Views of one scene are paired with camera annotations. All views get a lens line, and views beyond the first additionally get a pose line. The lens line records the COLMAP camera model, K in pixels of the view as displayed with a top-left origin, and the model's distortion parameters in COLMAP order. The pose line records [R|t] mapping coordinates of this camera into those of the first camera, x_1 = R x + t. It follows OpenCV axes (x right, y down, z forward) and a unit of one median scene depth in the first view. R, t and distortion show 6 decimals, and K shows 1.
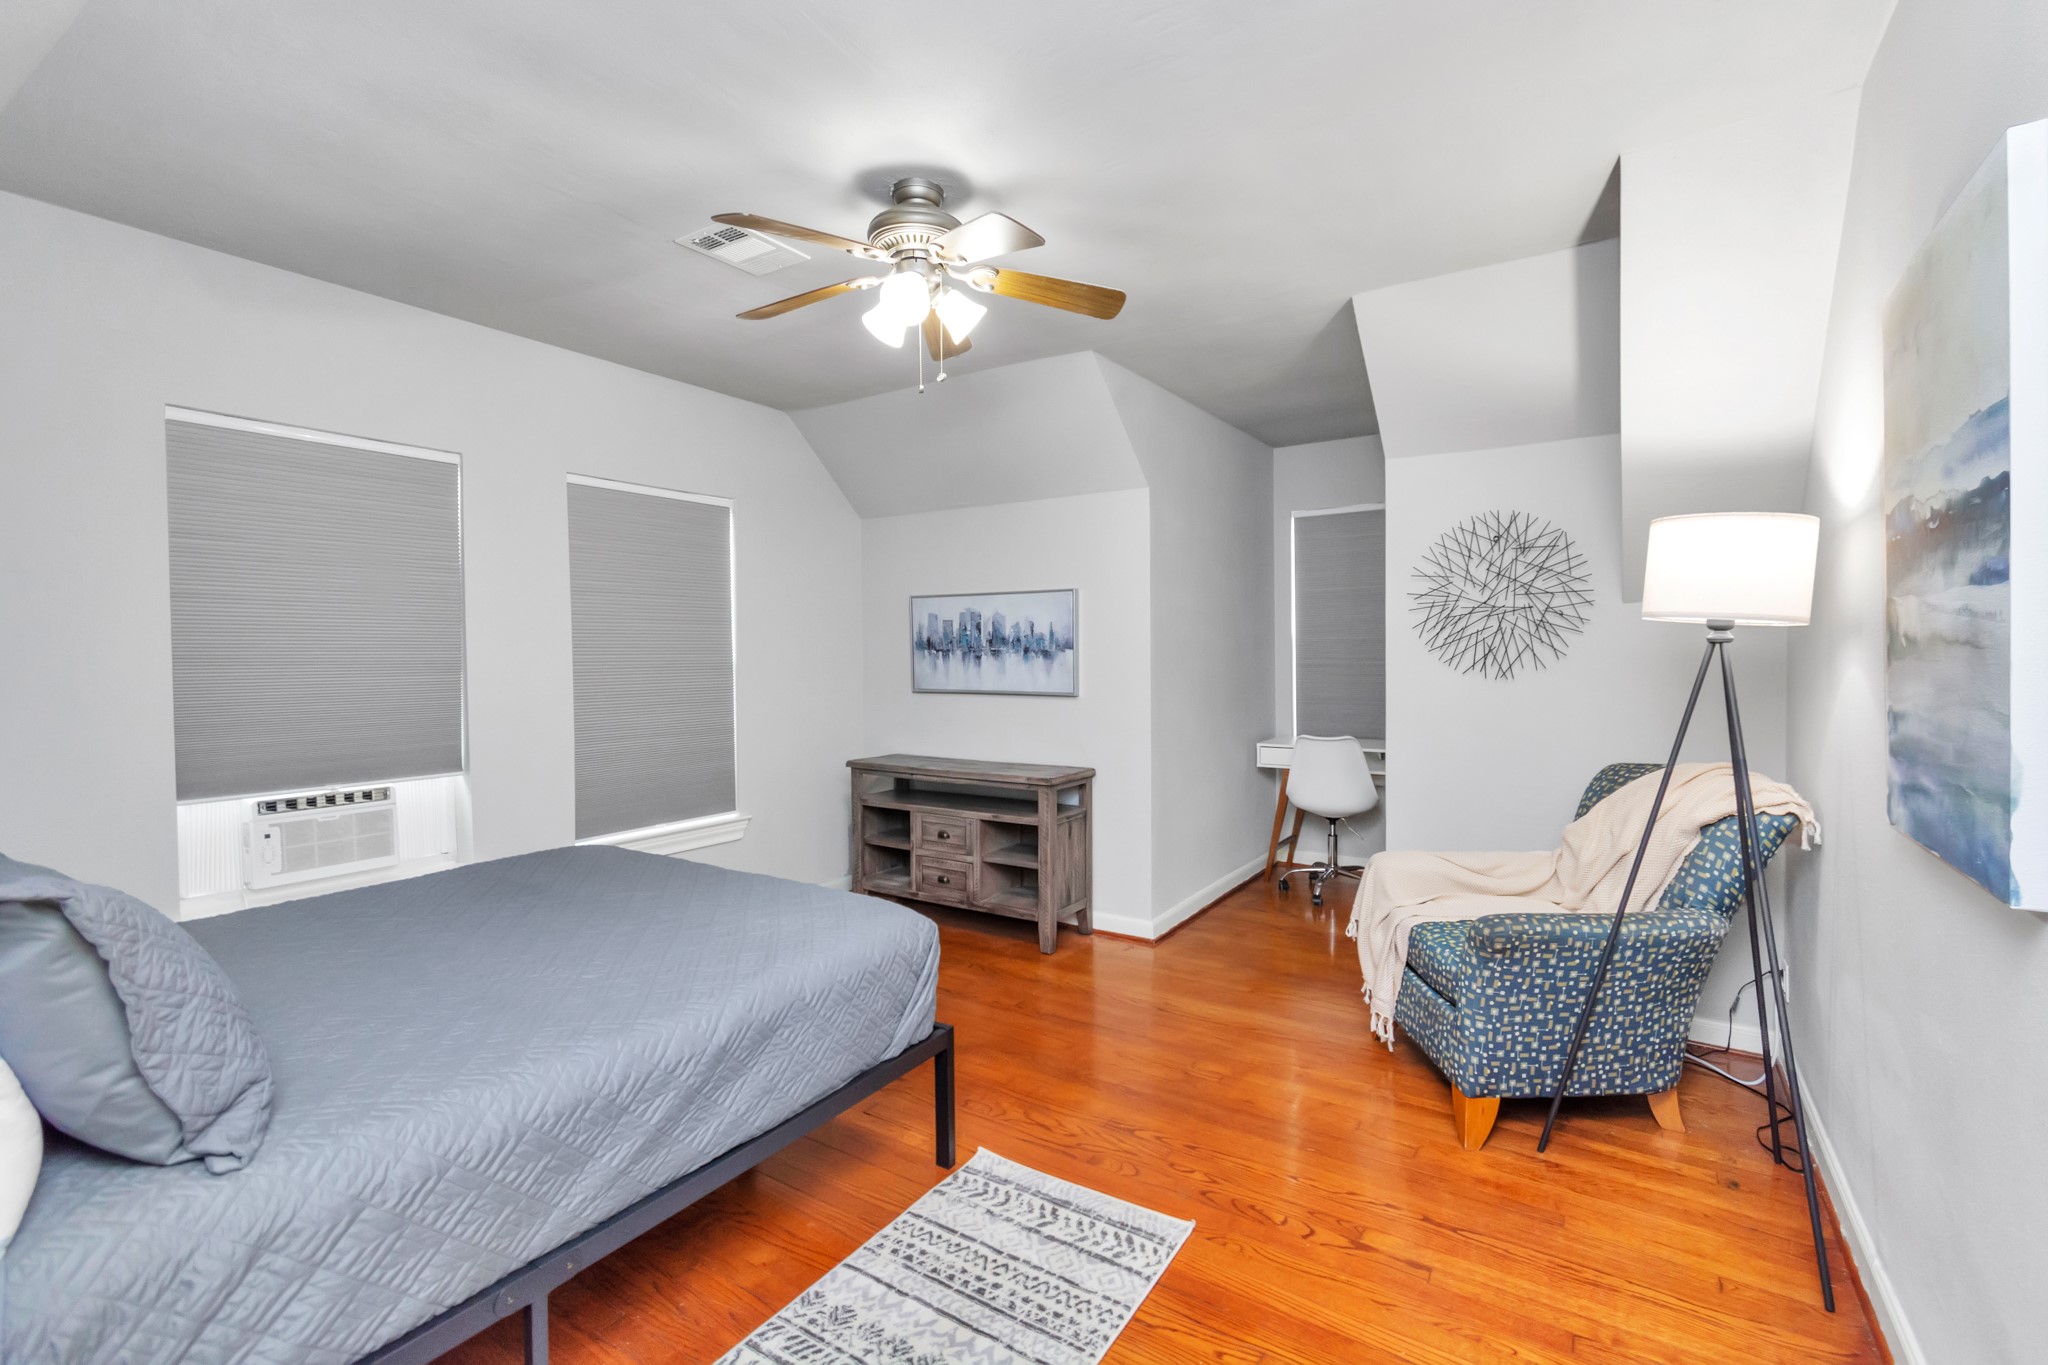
lens RADIAL K [[897.3, 0, 1051.2], [0, 897.3, 672.7], [0, 0, 1]] dist [-0.004168, -0.000693]
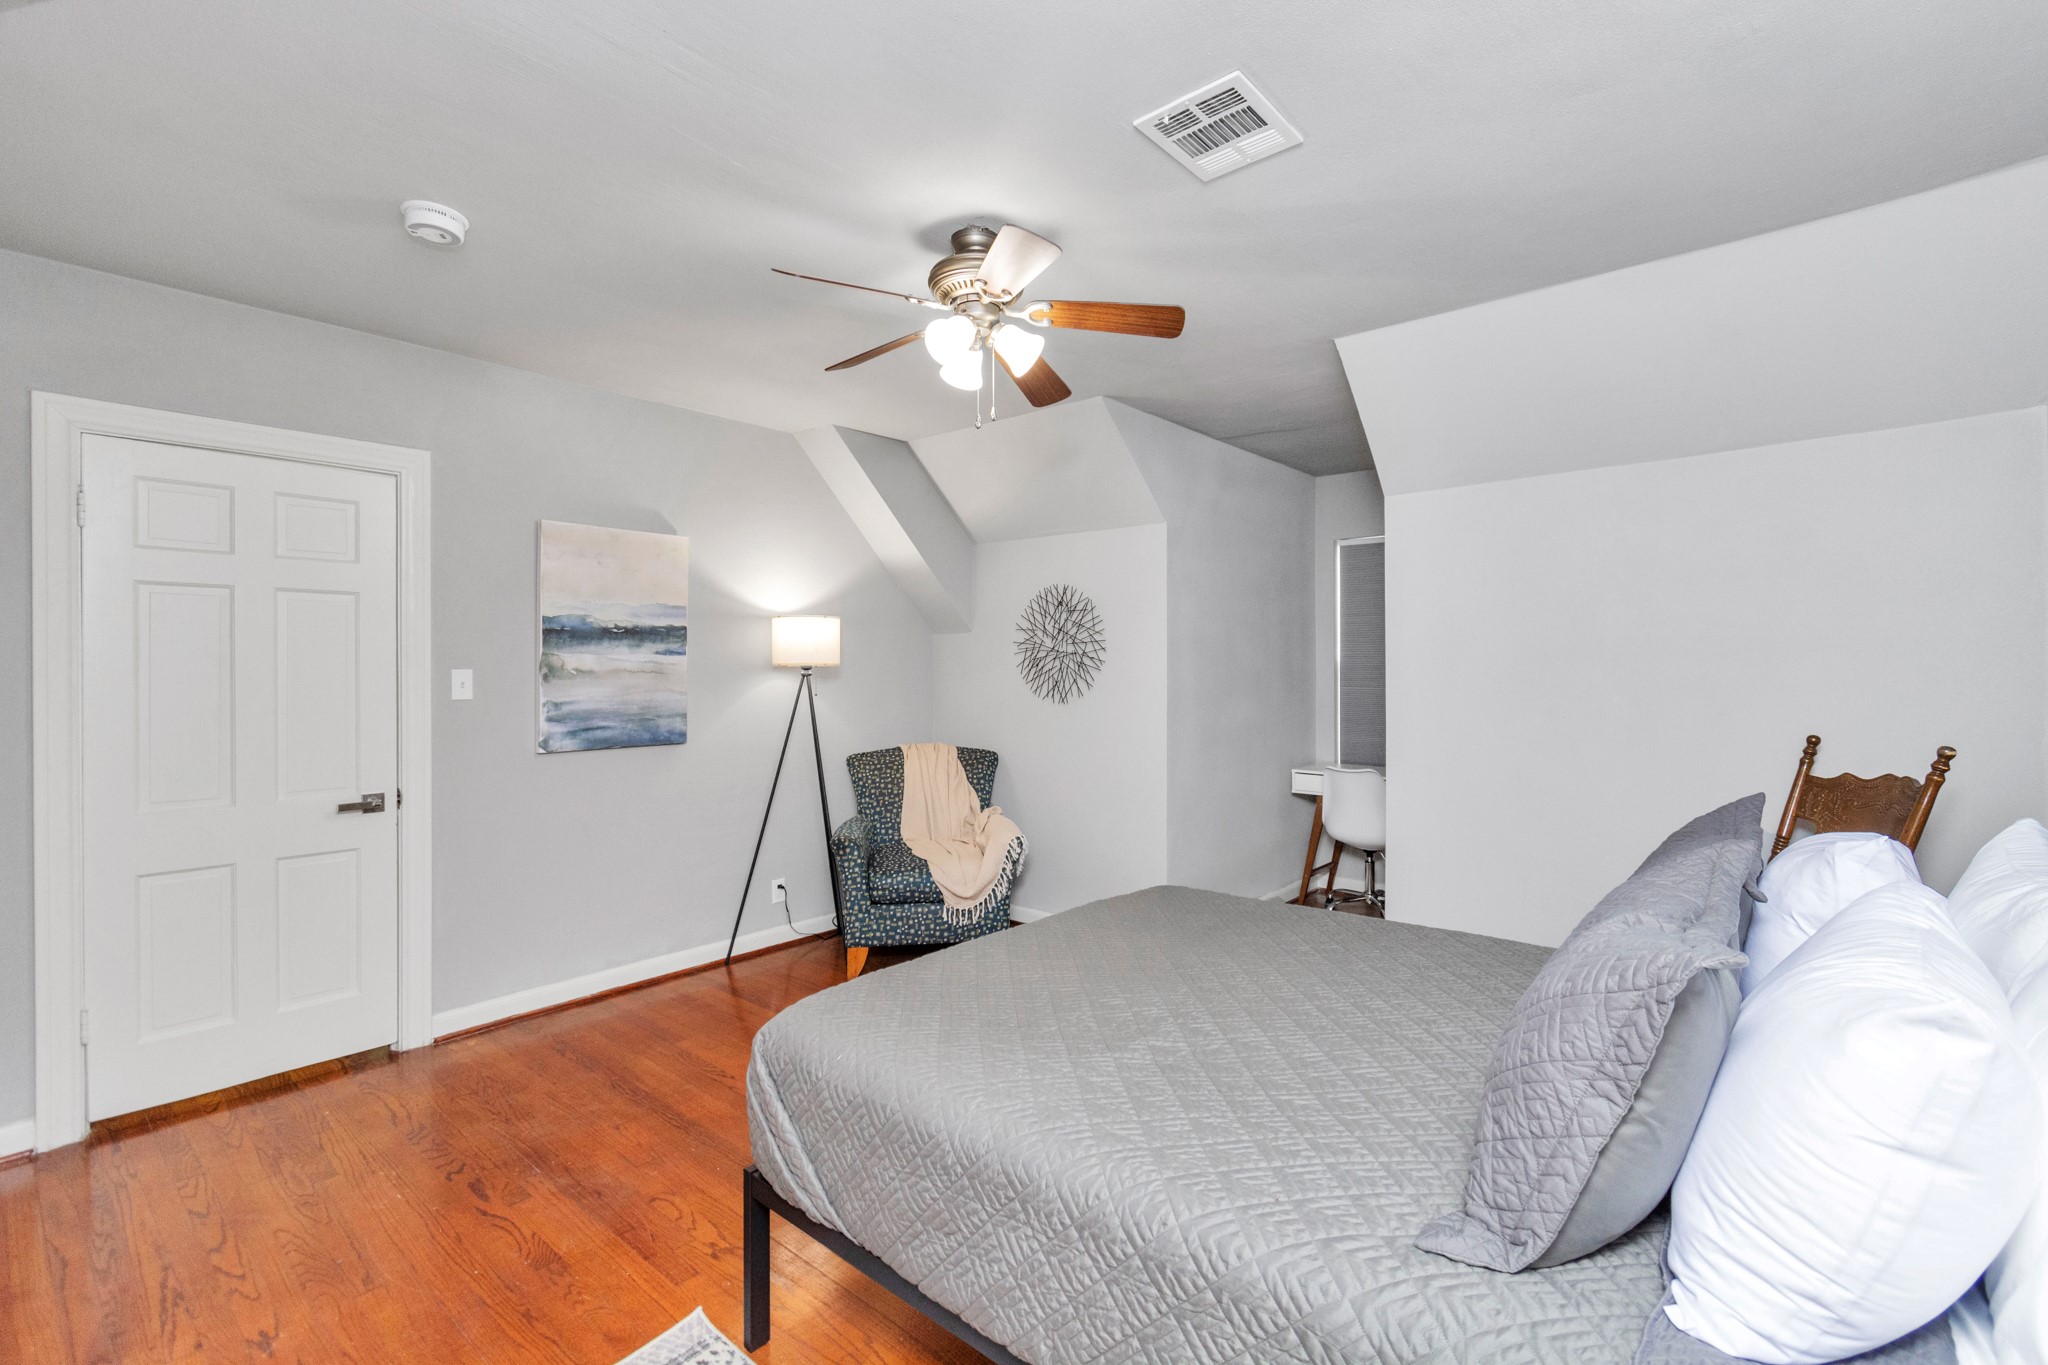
lens RADIAL K [[897.3, 0, 1051.2], [0, 897.3, 672.7], [0, 0, 1]] dist [-0.004168, -0.000693]
pose [[0.995547, 0.005080, -0.094133, 0.091025], [-0.007724, 0.999585, -0.027750, -0.000317], [0.093953, 0.028354, 0.995173, -0.058400]]
